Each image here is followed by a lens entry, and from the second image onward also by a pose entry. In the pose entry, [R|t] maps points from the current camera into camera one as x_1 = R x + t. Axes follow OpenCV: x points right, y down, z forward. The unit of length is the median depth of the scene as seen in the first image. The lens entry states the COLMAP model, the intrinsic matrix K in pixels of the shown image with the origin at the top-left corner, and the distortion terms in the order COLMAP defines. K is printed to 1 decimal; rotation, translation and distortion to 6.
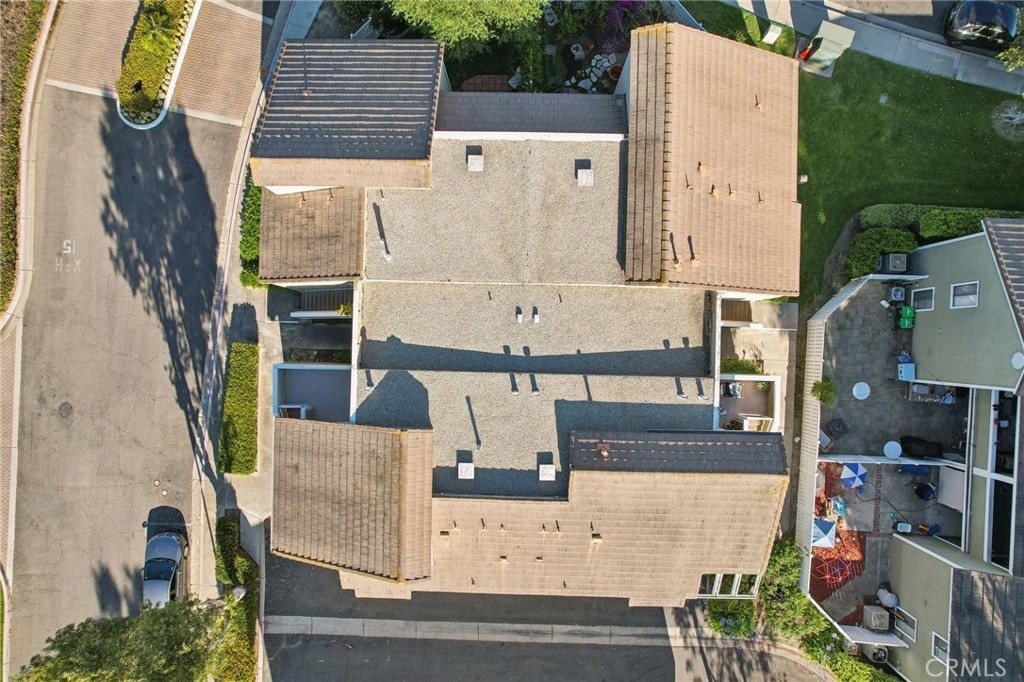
lens RADIAL K [[704.8, 0, 506.5], [0, 704.8, 346.0], [0, 0, 1]] dist [0.014397, 0.001279]
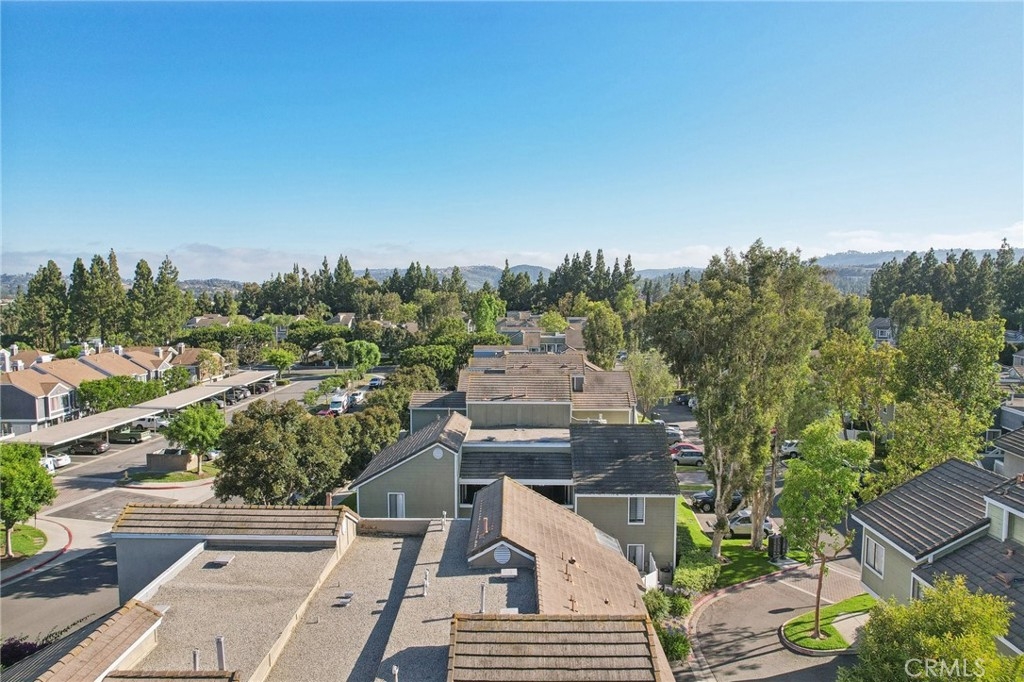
lens RADIAL K [[704.8, 0, 505.7], [0, 704.8, 341.8], [0, 0, 1]] dist [0.014397, 0.001279]
pose [[-0.004638, -0.039125, 0.999224, -0.797671], [0.999981, -0.004202, 0.004477, 0.150393], [0.004024, 0.999226, 0.039143, 0.556365]]
